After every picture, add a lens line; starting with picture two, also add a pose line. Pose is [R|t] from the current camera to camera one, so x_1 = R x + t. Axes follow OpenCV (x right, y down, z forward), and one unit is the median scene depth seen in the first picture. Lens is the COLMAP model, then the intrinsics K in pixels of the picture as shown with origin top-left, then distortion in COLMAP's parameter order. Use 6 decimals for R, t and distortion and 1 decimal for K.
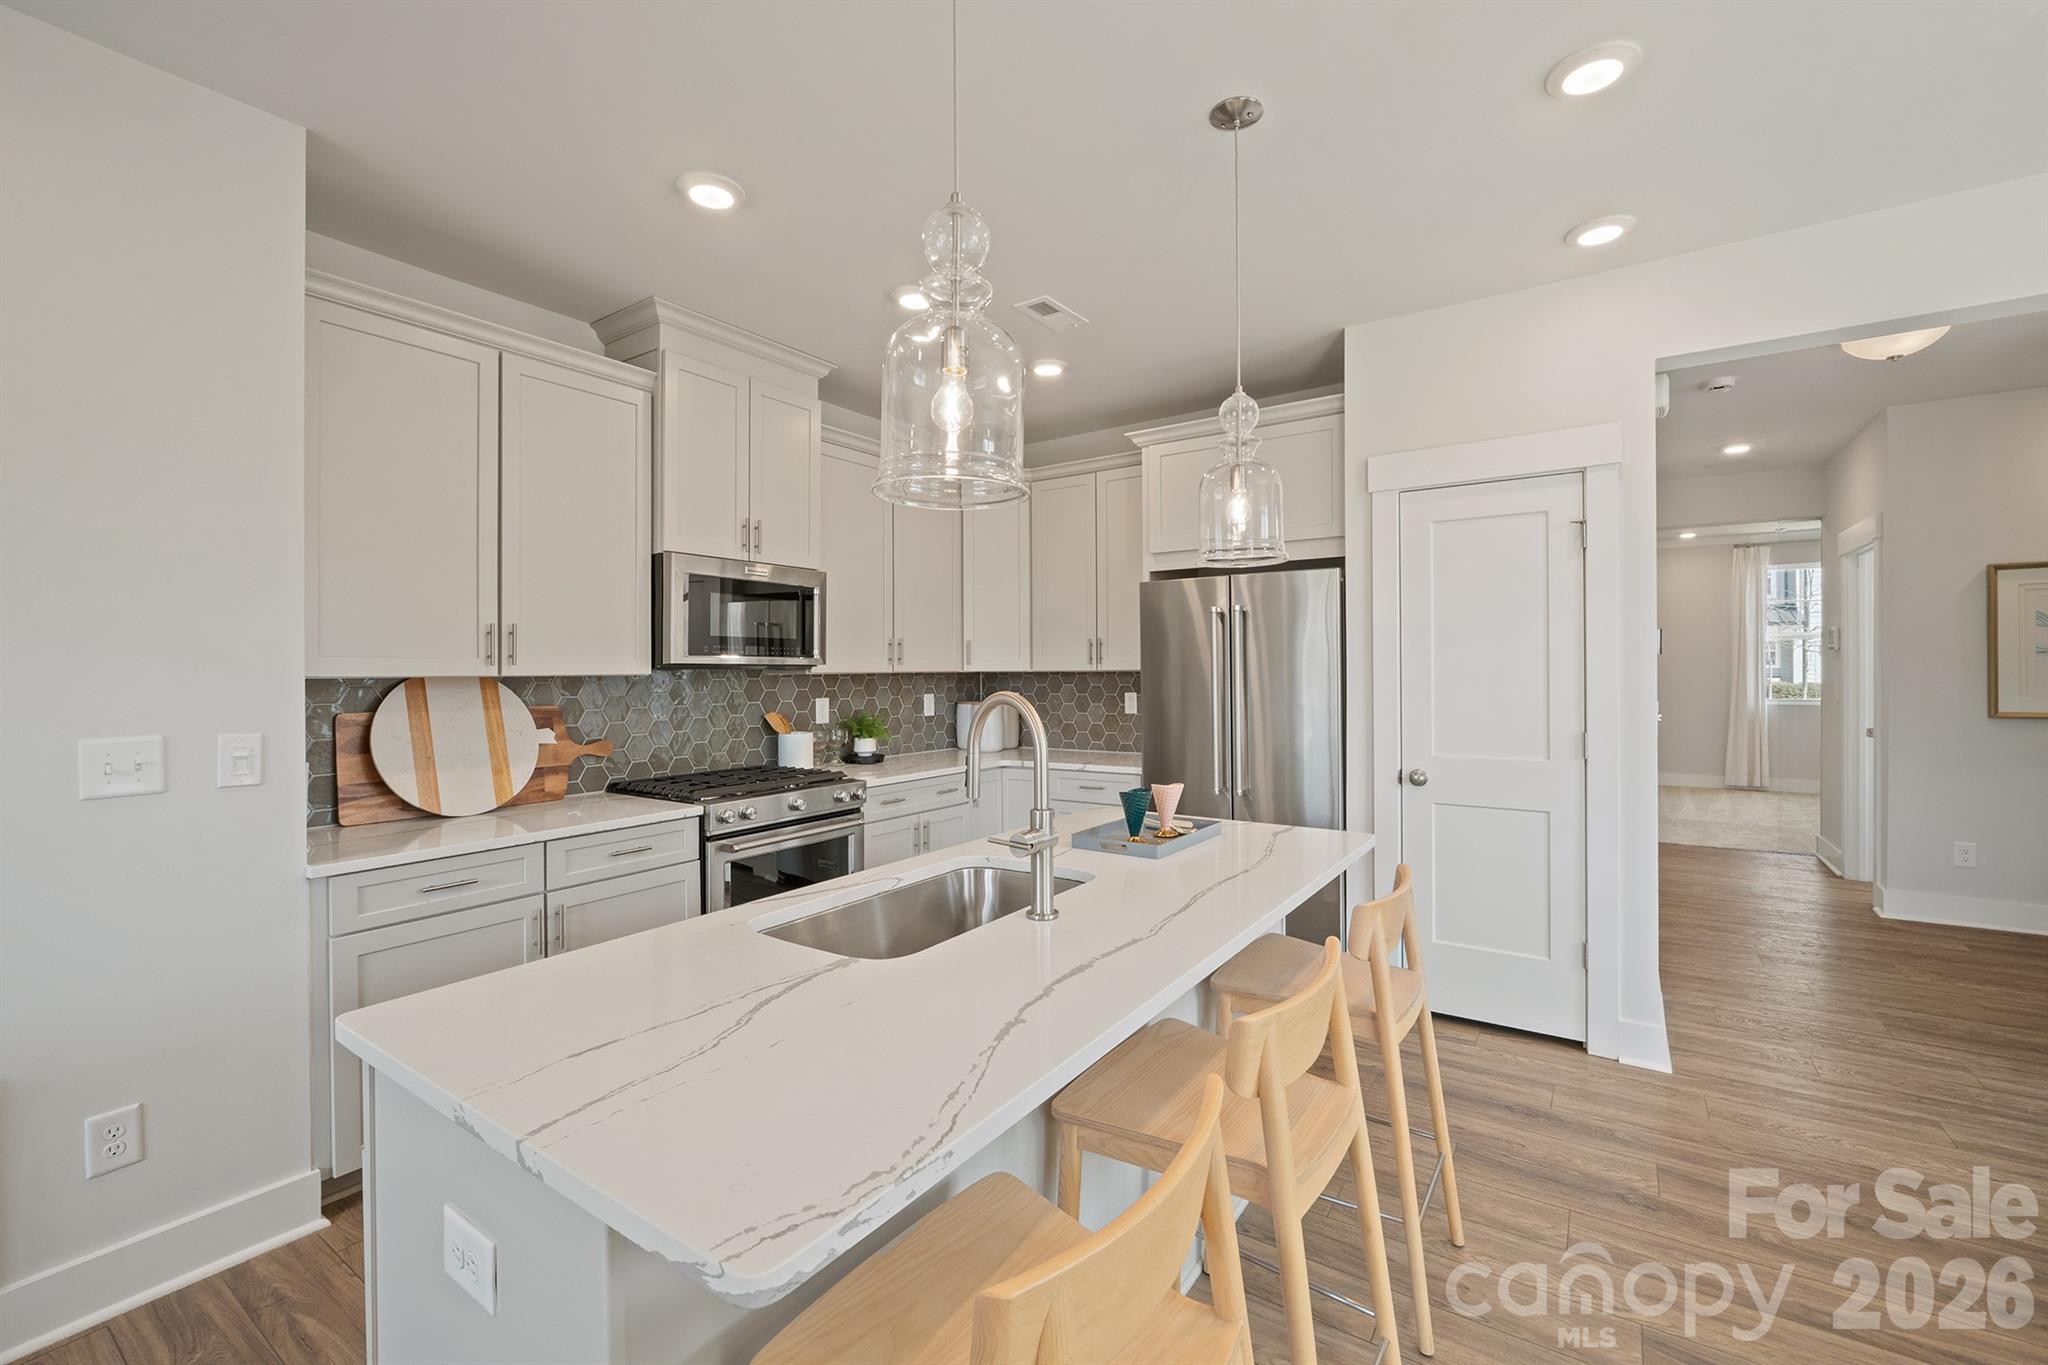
lens RADIAL K [[876.6, 0, 1022.4], [0, 876.6, 665.1], [0, 0, 1]] dist [-0.002572, -0.000141]
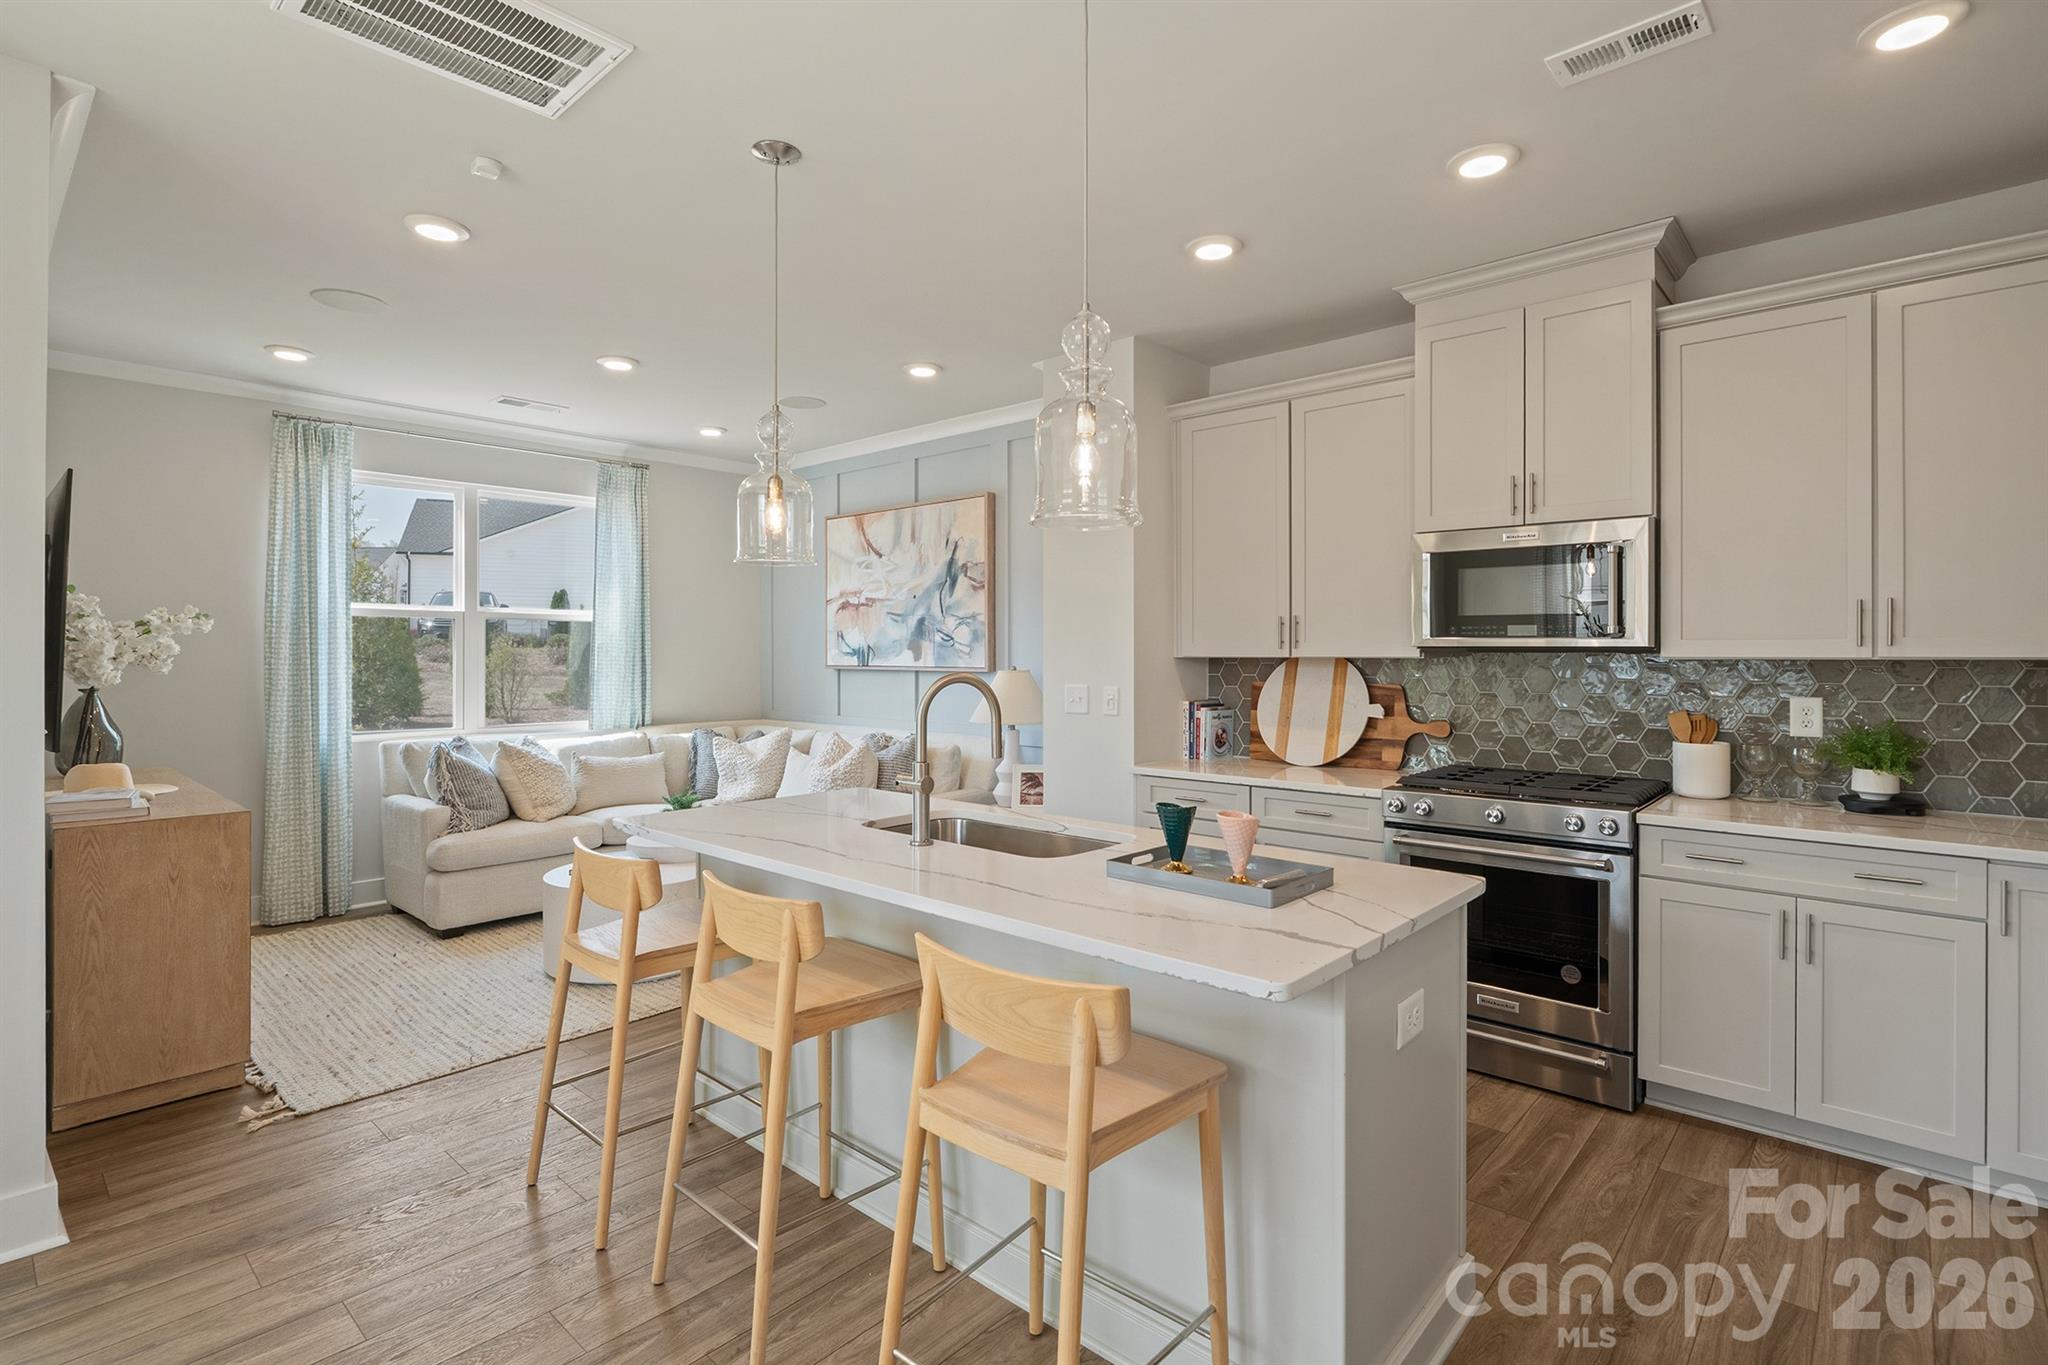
lens RADIAL K [[997.8, 0, 1006.7], [0, 997.8, 653.9], [0, 0, 1]] dist [0.002548, 0.000353]
pose [[-0.120664, 0.006875, -0.992670, 0.820422], [0.006966, 0.999957, 0.006078, -0.003311], [0.992669, -0.006182, -0.120707, 0.709020]]
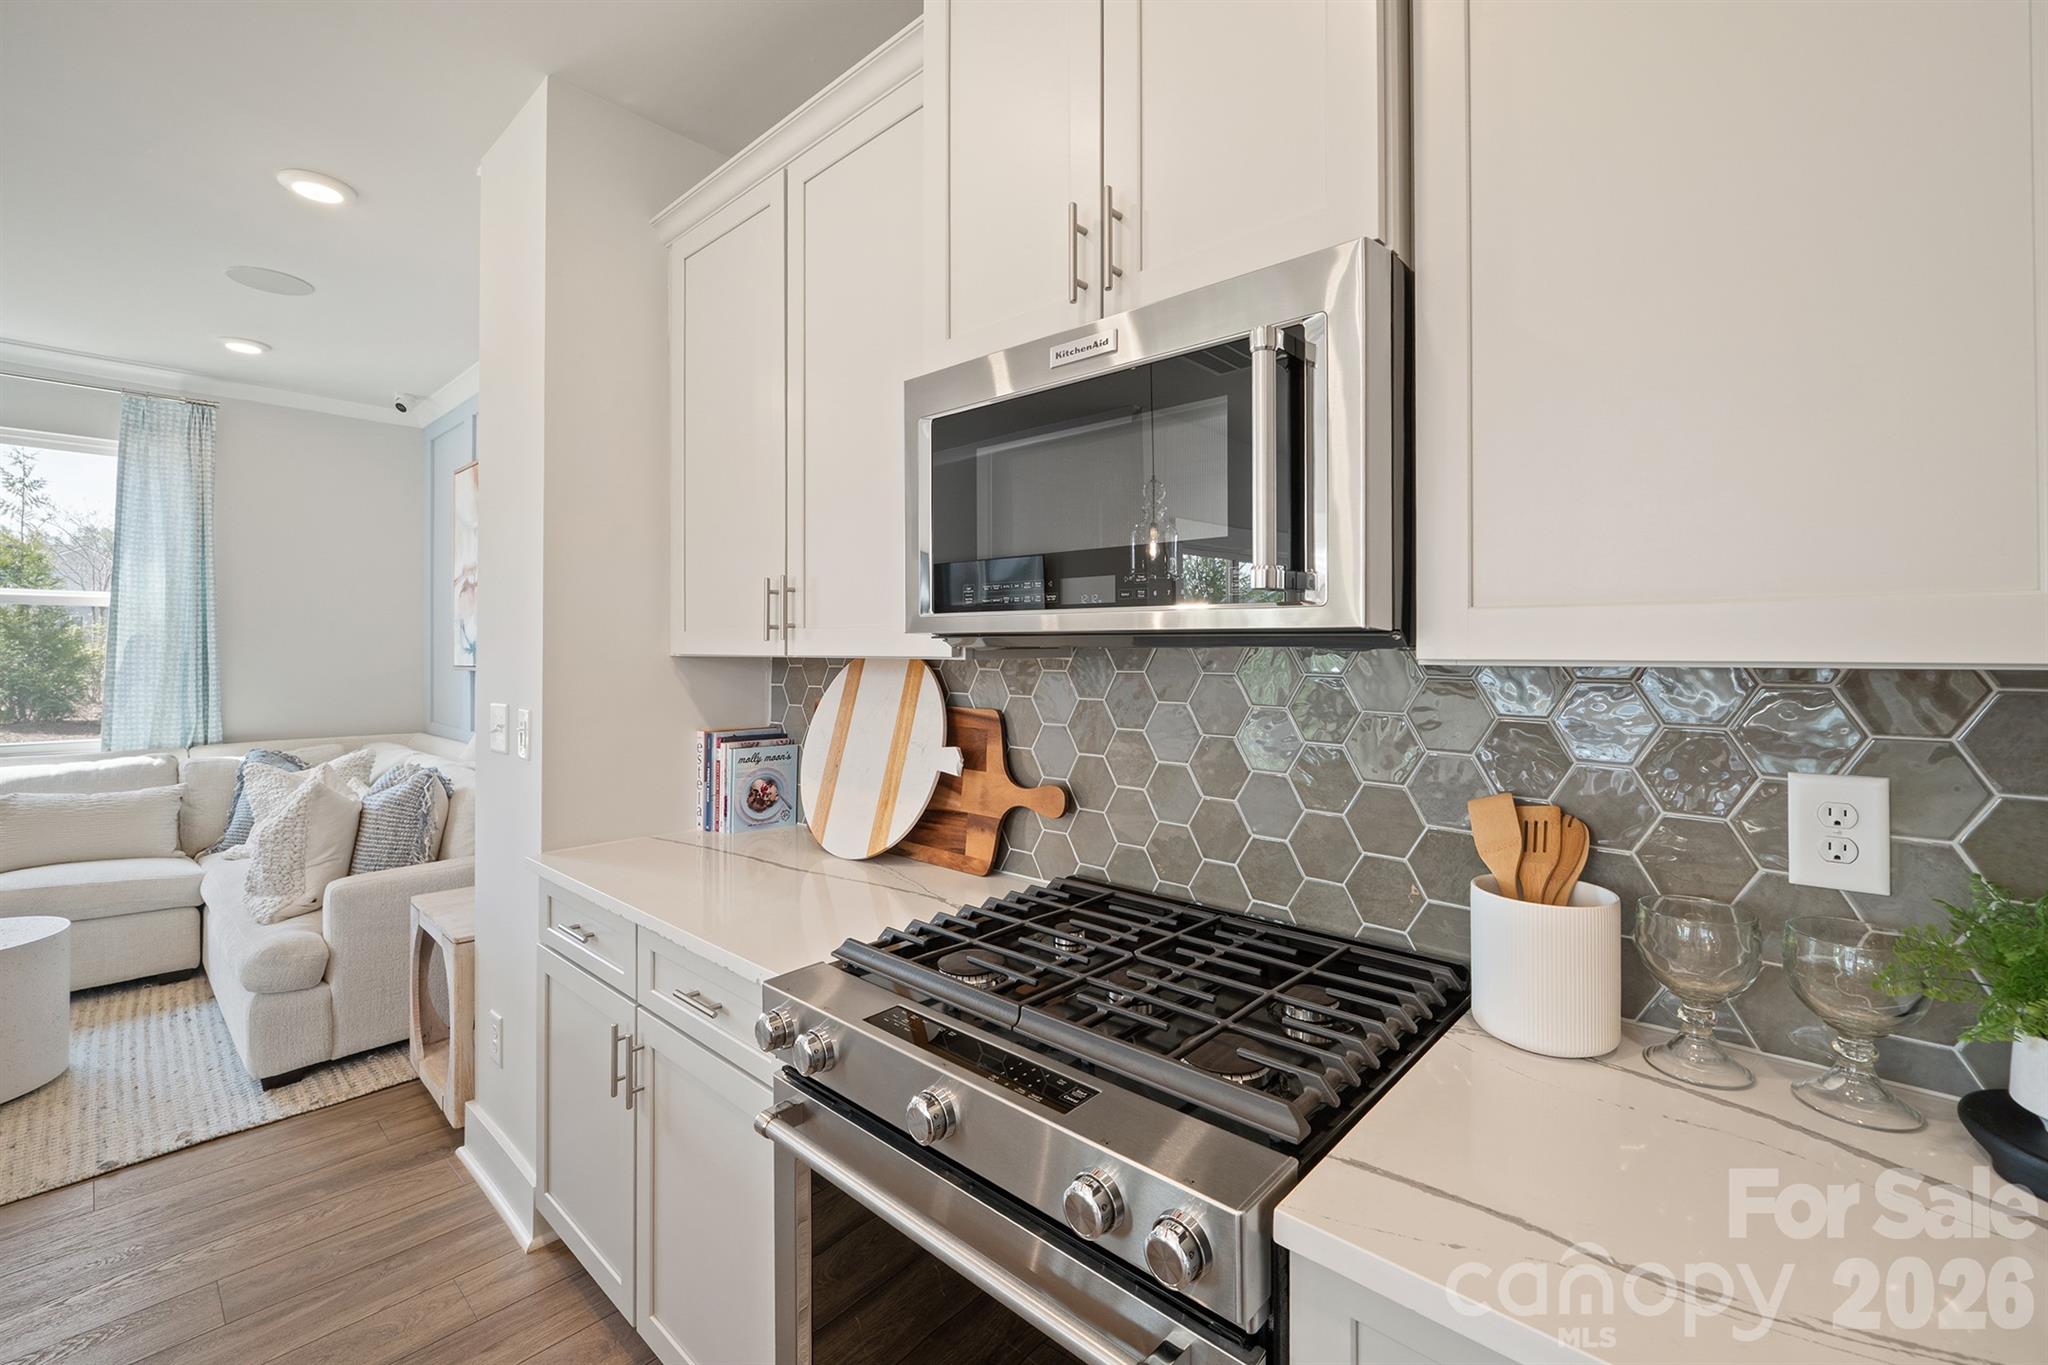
lens RADIAL K [[876.6, 0, 1004.5], [0, 876.6, 635.2], [0, 0, 1]] dist [-0.002572, -0.000141]
pose [[-0.135936, -0.013272, -0.990629, 0.034435], [0.004238, 0.999893, -0.013978, 0.006280], [0.990709, -0.006099, -0.135865, 1.158548]]
